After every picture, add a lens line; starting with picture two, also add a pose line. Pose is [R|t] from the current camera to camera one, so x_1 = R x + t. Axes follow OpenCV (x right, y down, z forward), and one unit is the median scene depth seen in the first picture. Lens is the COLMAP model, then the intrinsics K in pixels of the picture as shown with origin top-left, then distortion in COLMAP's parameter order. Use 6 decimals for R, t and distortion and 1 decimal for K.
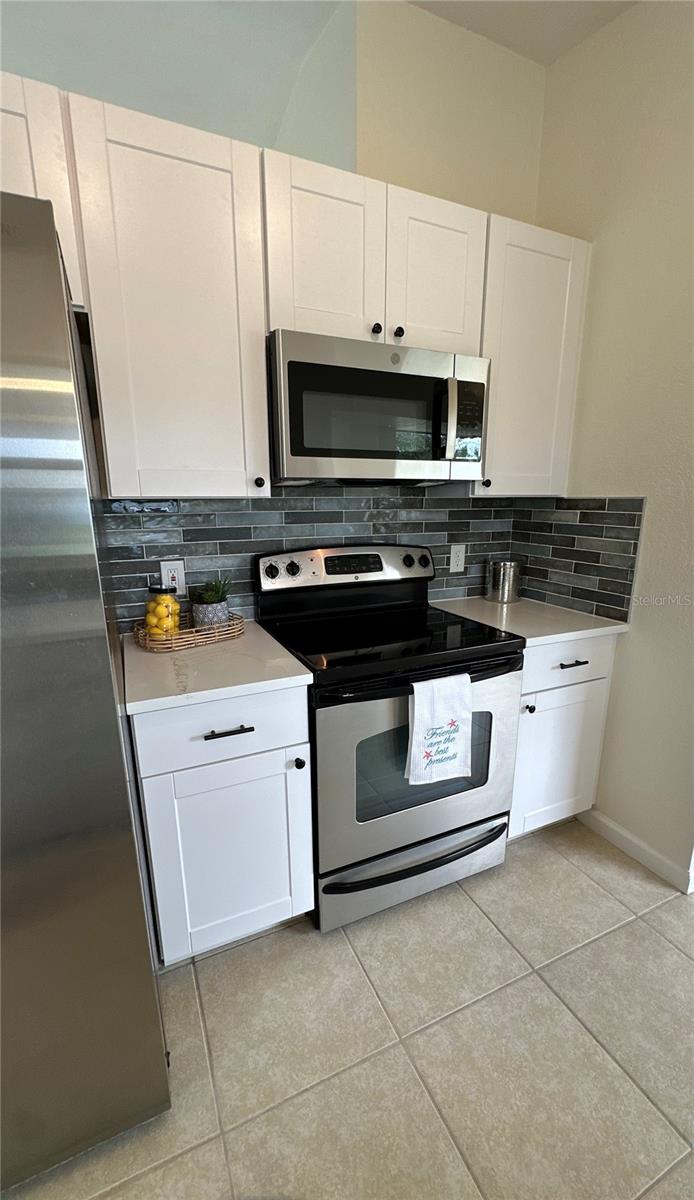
lens RADIAL K [[494.6, 0, 347.2], [0, 494.6, 619.1], [0, 0, 1]] dist [-0.002487, -0.000388]
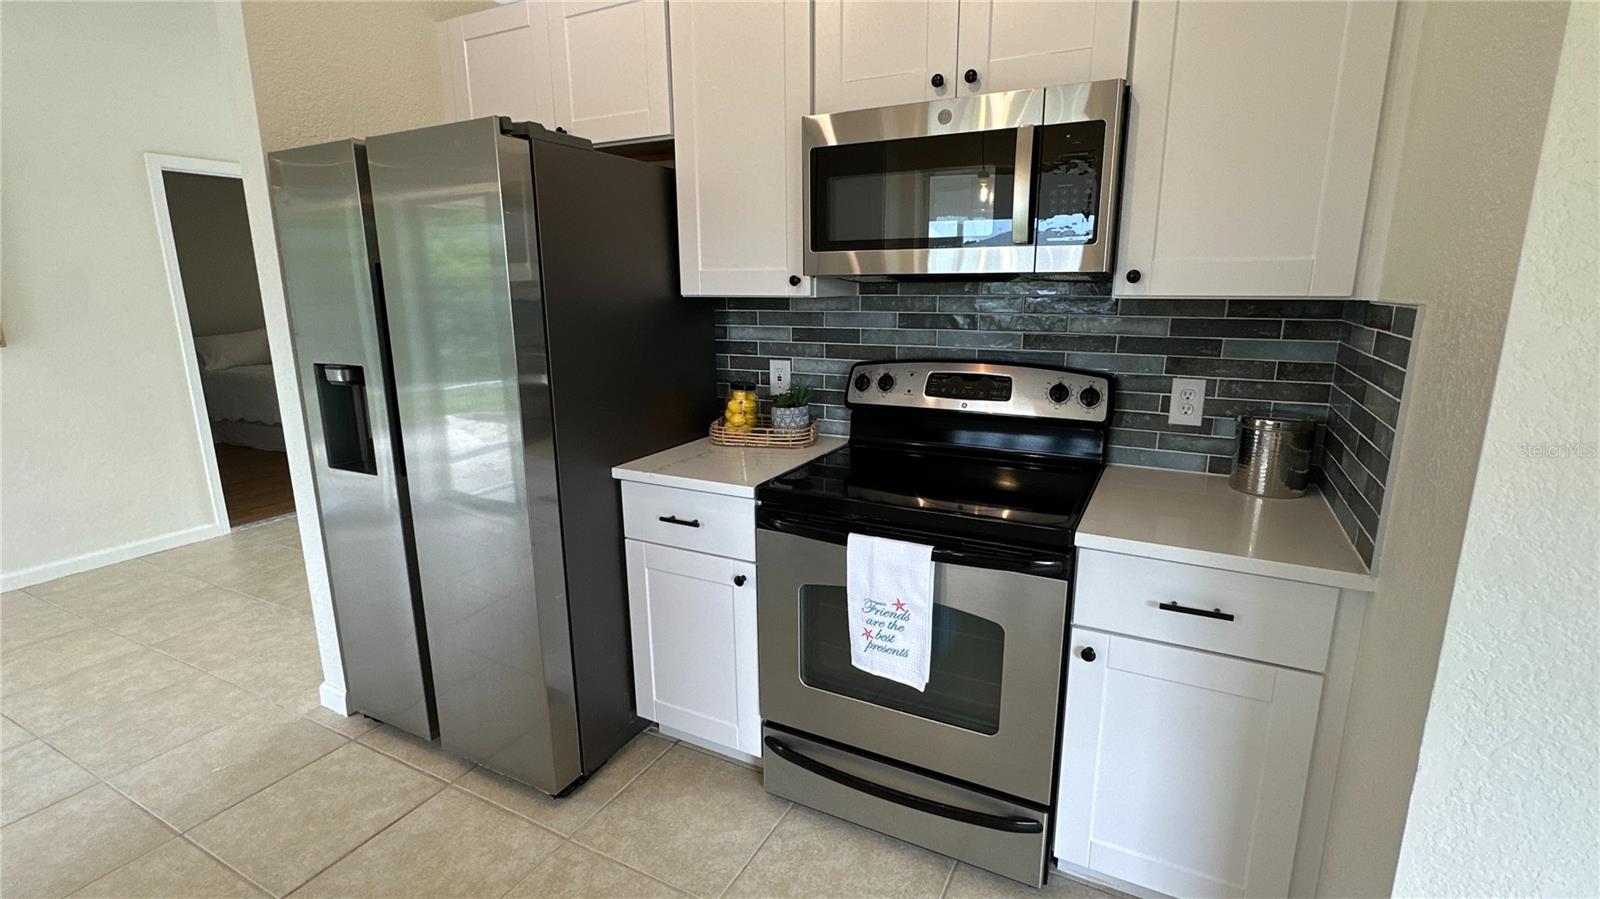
lens RADIAL K [[731.0, 0, 800.0], [0, 731.0, 449.5], [0, 0, 1]] dist [-0.002214, -0.000372]
pose [[0.609518, 0.175950, -0.773000, 0.805656], [-0.187656, 0.979371, 0.074955, -0.061404], [0.770242, 0.099372, 0.629963, 0.153905]]
